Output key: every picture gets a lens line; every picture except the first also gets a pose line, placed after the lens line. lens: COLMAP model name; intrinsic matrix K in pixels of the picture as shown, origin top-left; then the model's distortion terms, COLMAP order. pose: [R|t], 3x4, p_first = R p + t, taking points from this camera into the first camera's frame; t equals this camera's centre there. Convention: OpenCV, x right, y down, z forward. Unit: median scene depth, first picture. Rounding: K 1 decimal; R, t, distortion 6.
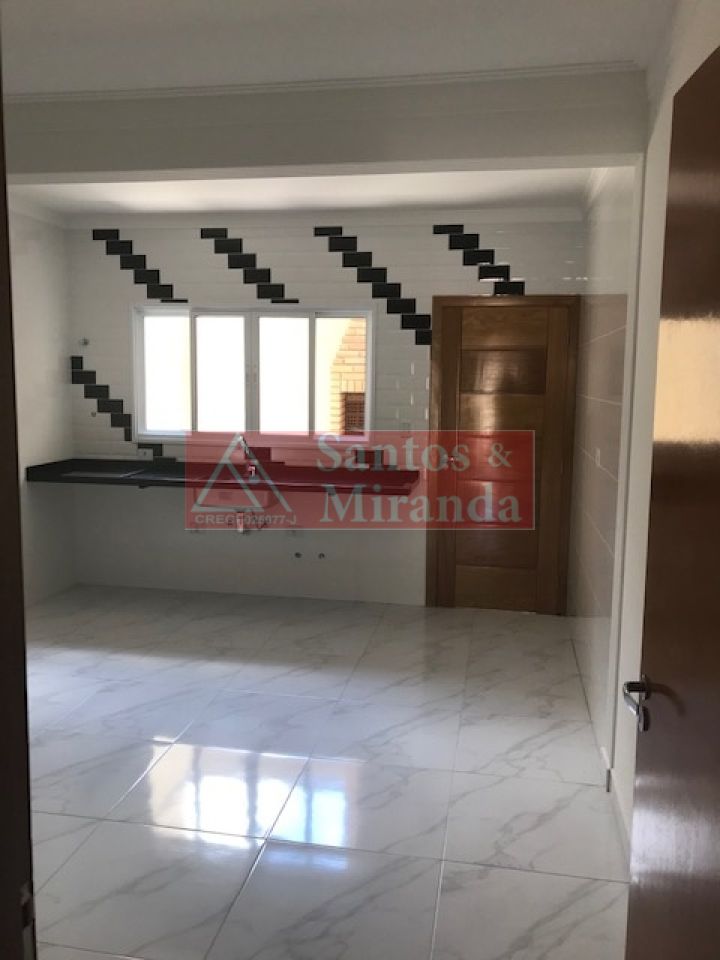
lens RADIAL K [[782.7, 0, 360.0], [0, 782.7, 480.0], [0, 0, 1]] dist [0.039765, -0.002719]
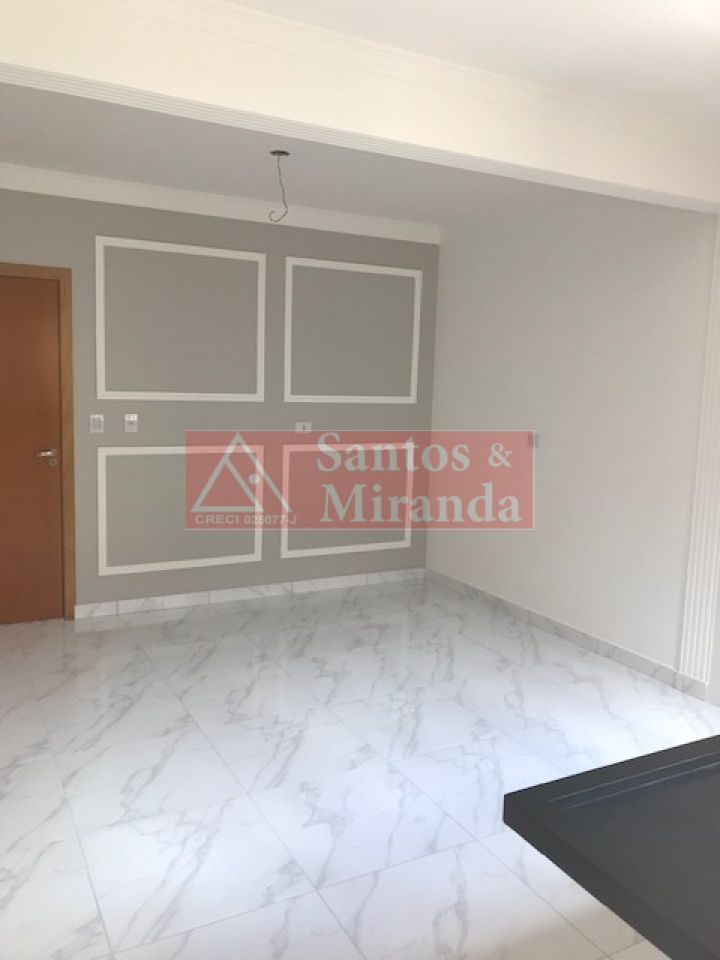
lens RADIAL K [[782.4, 0, 360.0], [0, 782.4, 480.0], [0, 0, 1]] dist [0.041417, 0.003294]
pose [[-0.779492, 0.042389, -0.624977, 0.505908], [-0.115423, 0.970905, 0.209811, -0.262075], [0.615687, 0.235682, -0.751920, 2.217515]]
